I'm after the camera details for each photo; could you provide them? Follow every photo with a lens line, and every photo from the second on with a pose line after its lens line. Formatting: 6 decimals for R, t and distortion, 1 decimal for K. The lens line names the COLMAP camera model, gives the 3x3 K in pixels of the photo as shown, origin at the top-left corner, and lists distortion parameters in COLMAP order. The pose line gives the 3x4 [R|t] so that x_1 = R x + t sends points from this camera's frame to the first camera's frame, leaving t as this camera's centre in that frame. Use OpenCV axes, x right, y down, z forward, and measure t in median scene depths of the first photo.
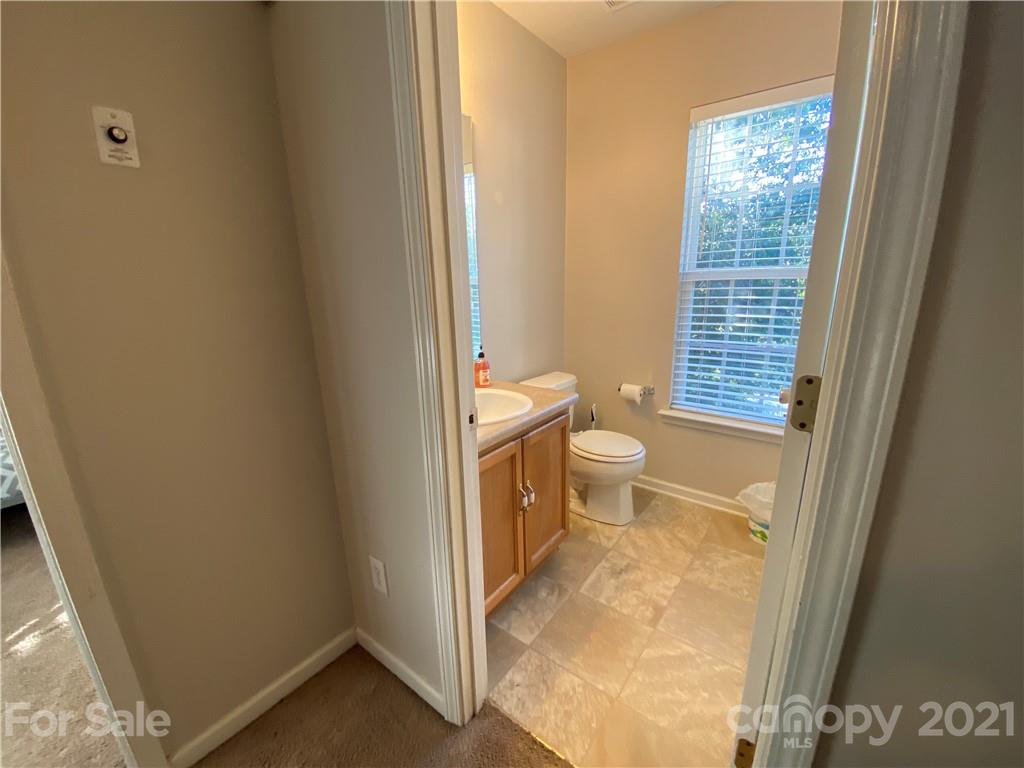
lens RADIAL K [[416.6, 0, 509.6], [0, 416.6, 389.1], [0, 0, 1]] dist [0.004203, -0.010402]
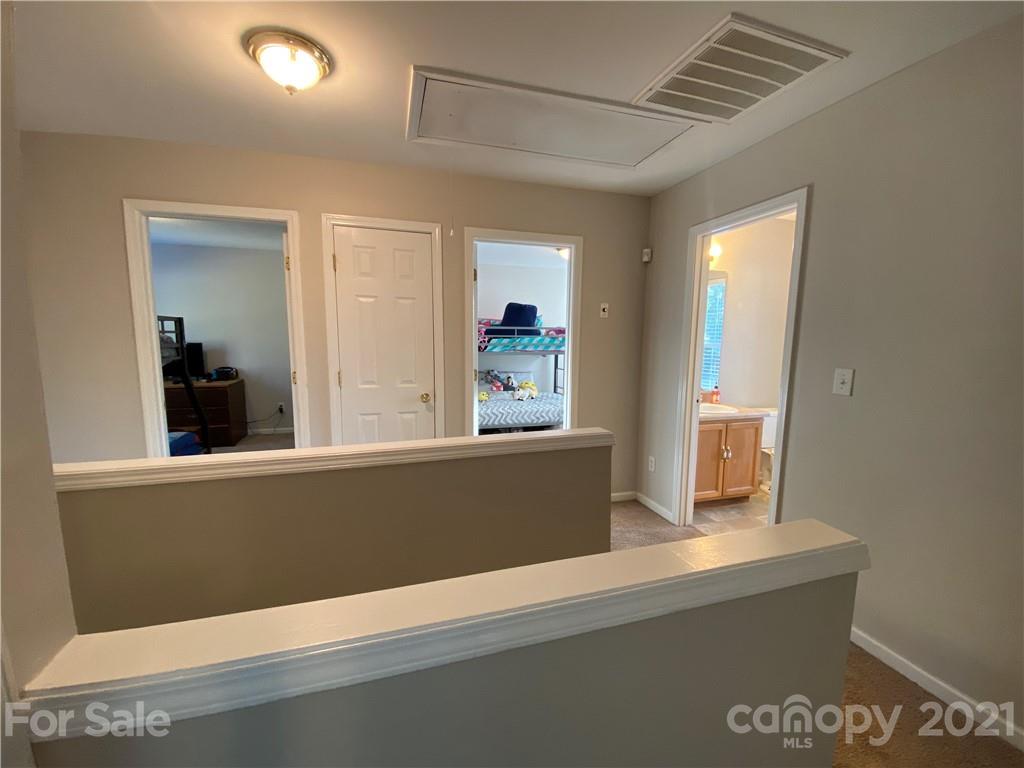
lens RADIAL K [[416.6, 0, 505.9], [0, 416.6, 384.2], [0, 0, 1]] dist [0.004203, -0.010402]
pose [[0.808099, 0.095989, -0.581173, 0.245286], [-0.172989, 0.981801, -0.078375, 0.206677], [0.563073, 0.163871, 0.809997, -1.015316]]
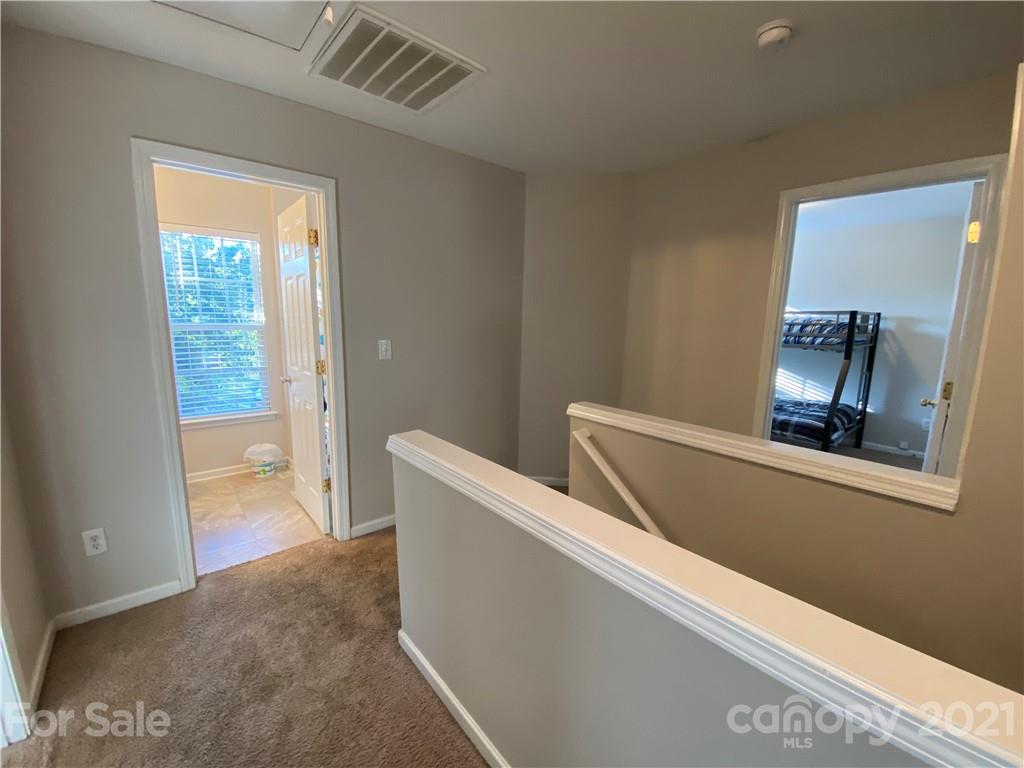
lens RADIAL K [[416.6, 0, 517.5], [0, 416.6, 384.8], [0, 0, 1]] dist [0.004203, -0.010402]
pose [[0.197482, -0.126430, 0.972120, -0.834744], [0.230988, 0.969728, 0.079195, 0.097969], [-0.952704, 0.208908, 0.220707, -0.487748]]
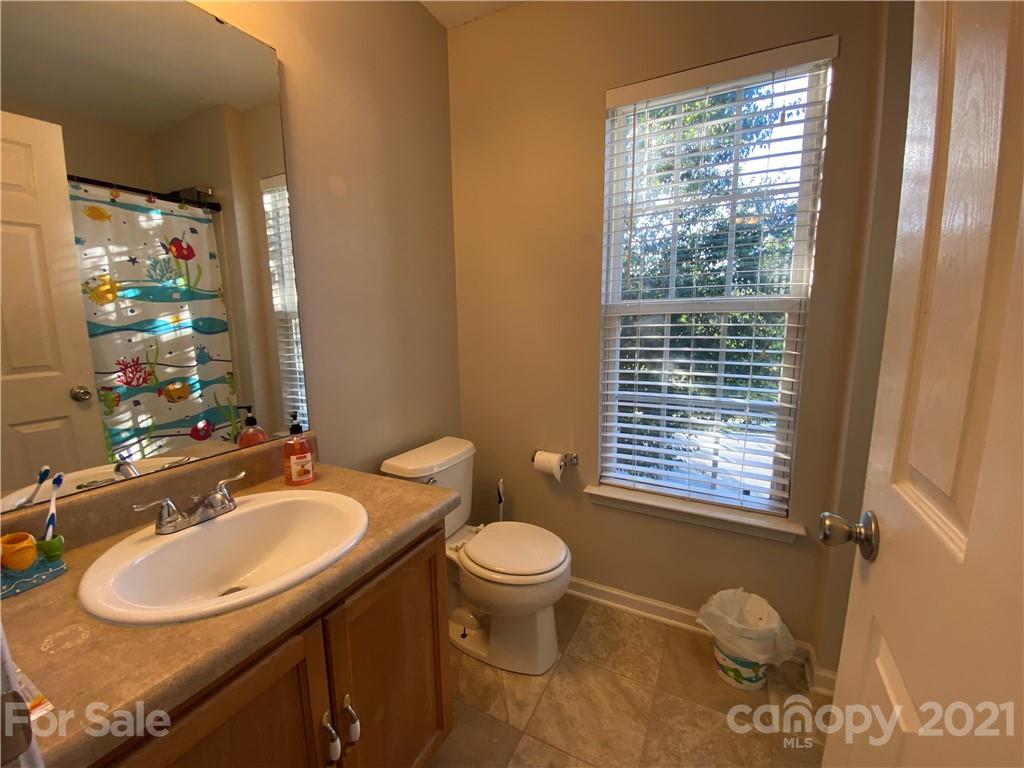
lens RADIAL K [[416.6, 0, 516.5], [0, 416.6, 393.8], [0, 0, 1]] dist [0.004203, -0.010402]
pose [[0.981189, -0.020764, 0.191930, 0.119581], [0.036915, 0.996034, -0.080959, -0.070337], [-0.189488, 0.086521, 0.978064, 0.339105]]
